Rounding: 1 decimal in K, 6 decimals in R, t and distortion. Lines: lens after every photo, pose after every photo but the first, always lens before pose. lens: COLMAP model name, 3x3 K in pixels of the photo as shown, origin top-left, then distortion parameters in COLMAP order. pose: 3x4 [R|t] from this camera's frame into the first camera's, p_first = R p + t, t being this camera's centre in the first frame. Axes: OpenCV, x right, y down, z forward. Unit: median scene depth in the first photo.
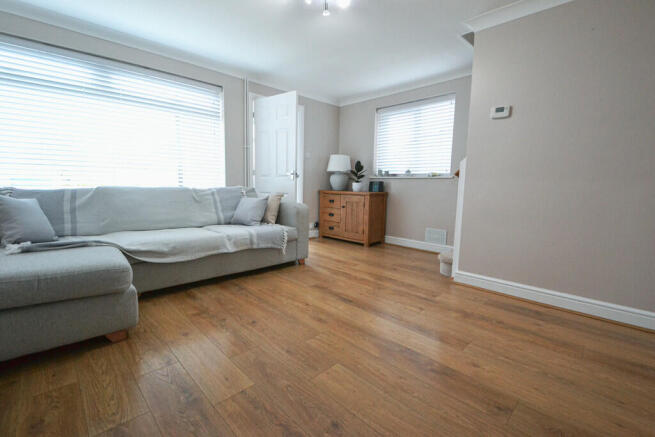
lens RADIAL K [[293.0, 0, 316.2], [0, 293.0, 216.1], [0, 0, 1]] dist [0.000401, -0.000108]
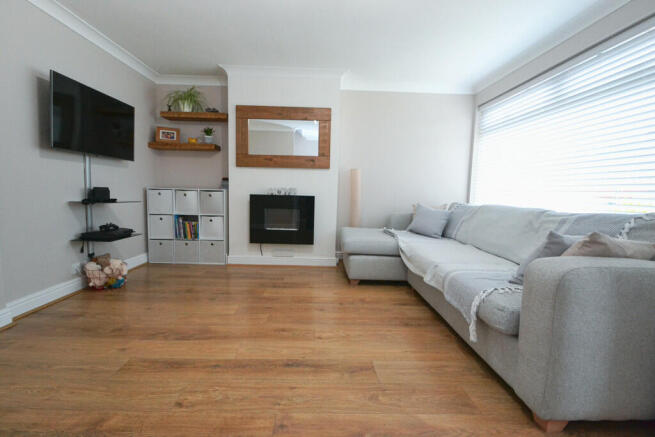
lens RADIAL K [[293.0, 0, 316.2], [0, 293.0, 216.1], [0, 0, 1]] dist [0.000401, -0.000108]
pose [[-0.681374, 0.022218, -0.731598, 0.585734], [-0.121736, 0.982177, 0.143206, -0.158171], [0.721741, 0.186639, -0.666525, 1.504669]]
